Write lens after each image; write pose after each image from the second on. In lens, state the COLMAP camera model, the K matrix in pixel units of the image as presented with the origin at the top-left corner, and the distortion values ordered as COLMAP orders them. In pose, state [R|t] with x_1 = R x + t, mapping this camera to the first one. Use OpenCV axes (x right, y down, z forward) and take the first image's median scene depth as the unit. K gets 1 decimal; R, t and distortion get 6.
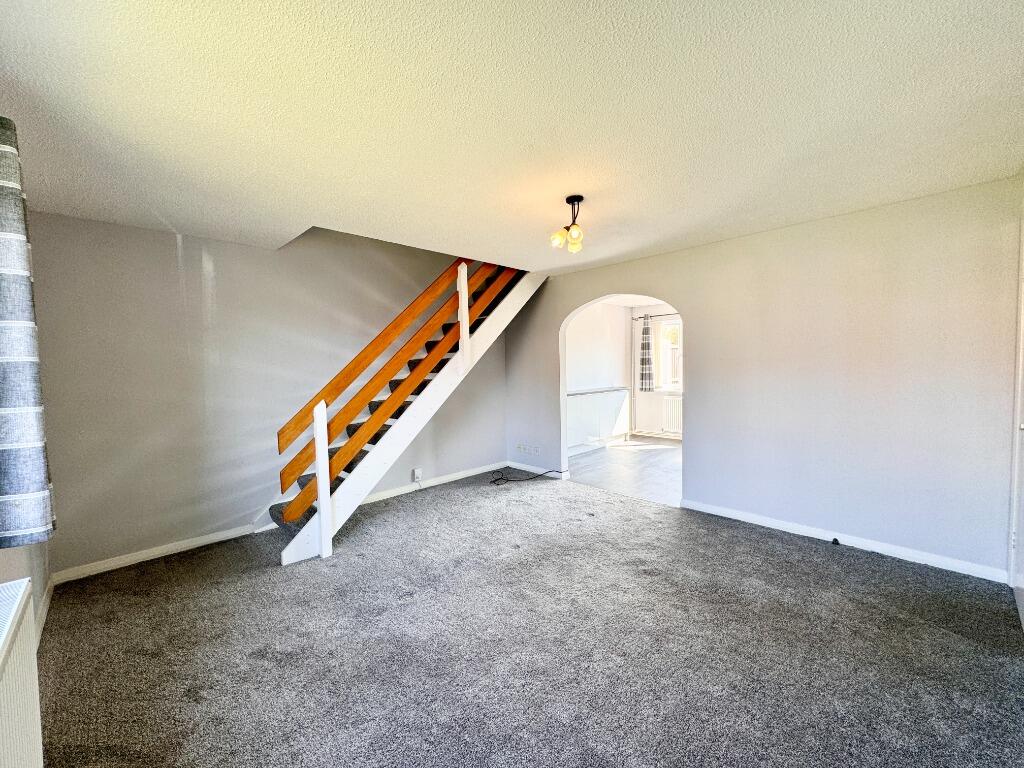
lens RADIAL K [[412.5, 0, 517.1], [0, 412.5, 385.2], [0, 0, 1]] dist [0.003428, 0.000035]
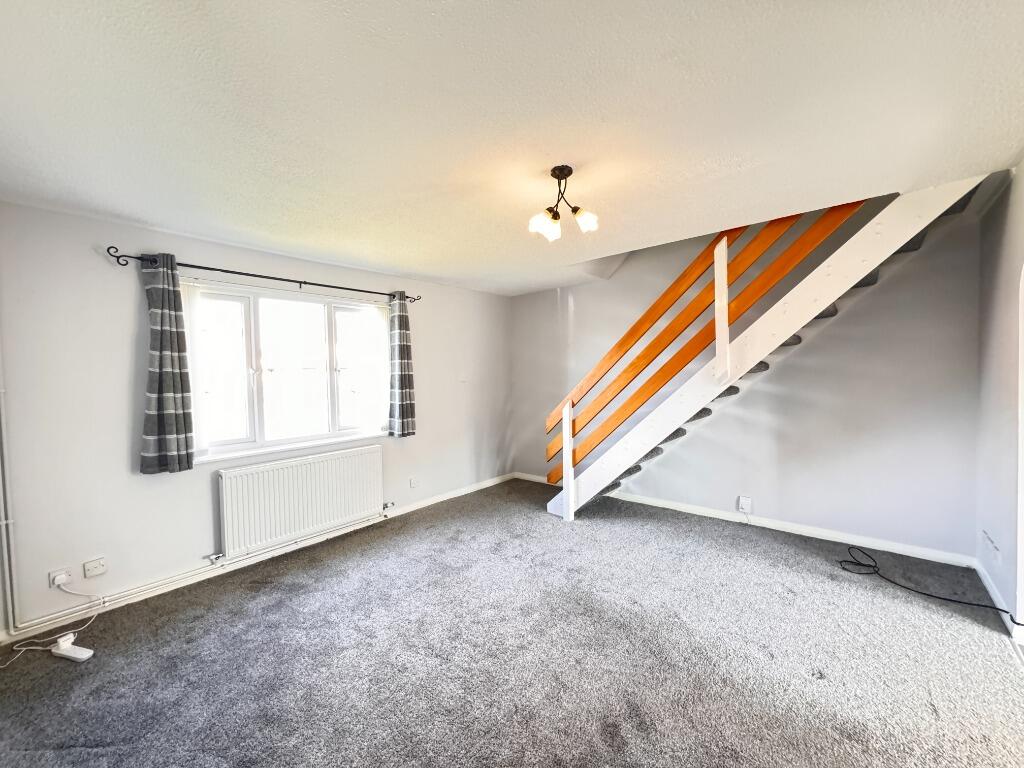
lens RADIAL K [[412.5, 0, 512.8], [0, 412.5, 387.3], [0, 0, 1]] dist [0.003428, 0.000035]
pose [[0.083145, 0.054188, -0.995063, 0.611951], [-0.035745, 0.998040, 0.051363, -0.046154], [0.995896, 0.031298, 0.084919, 0.556215]]
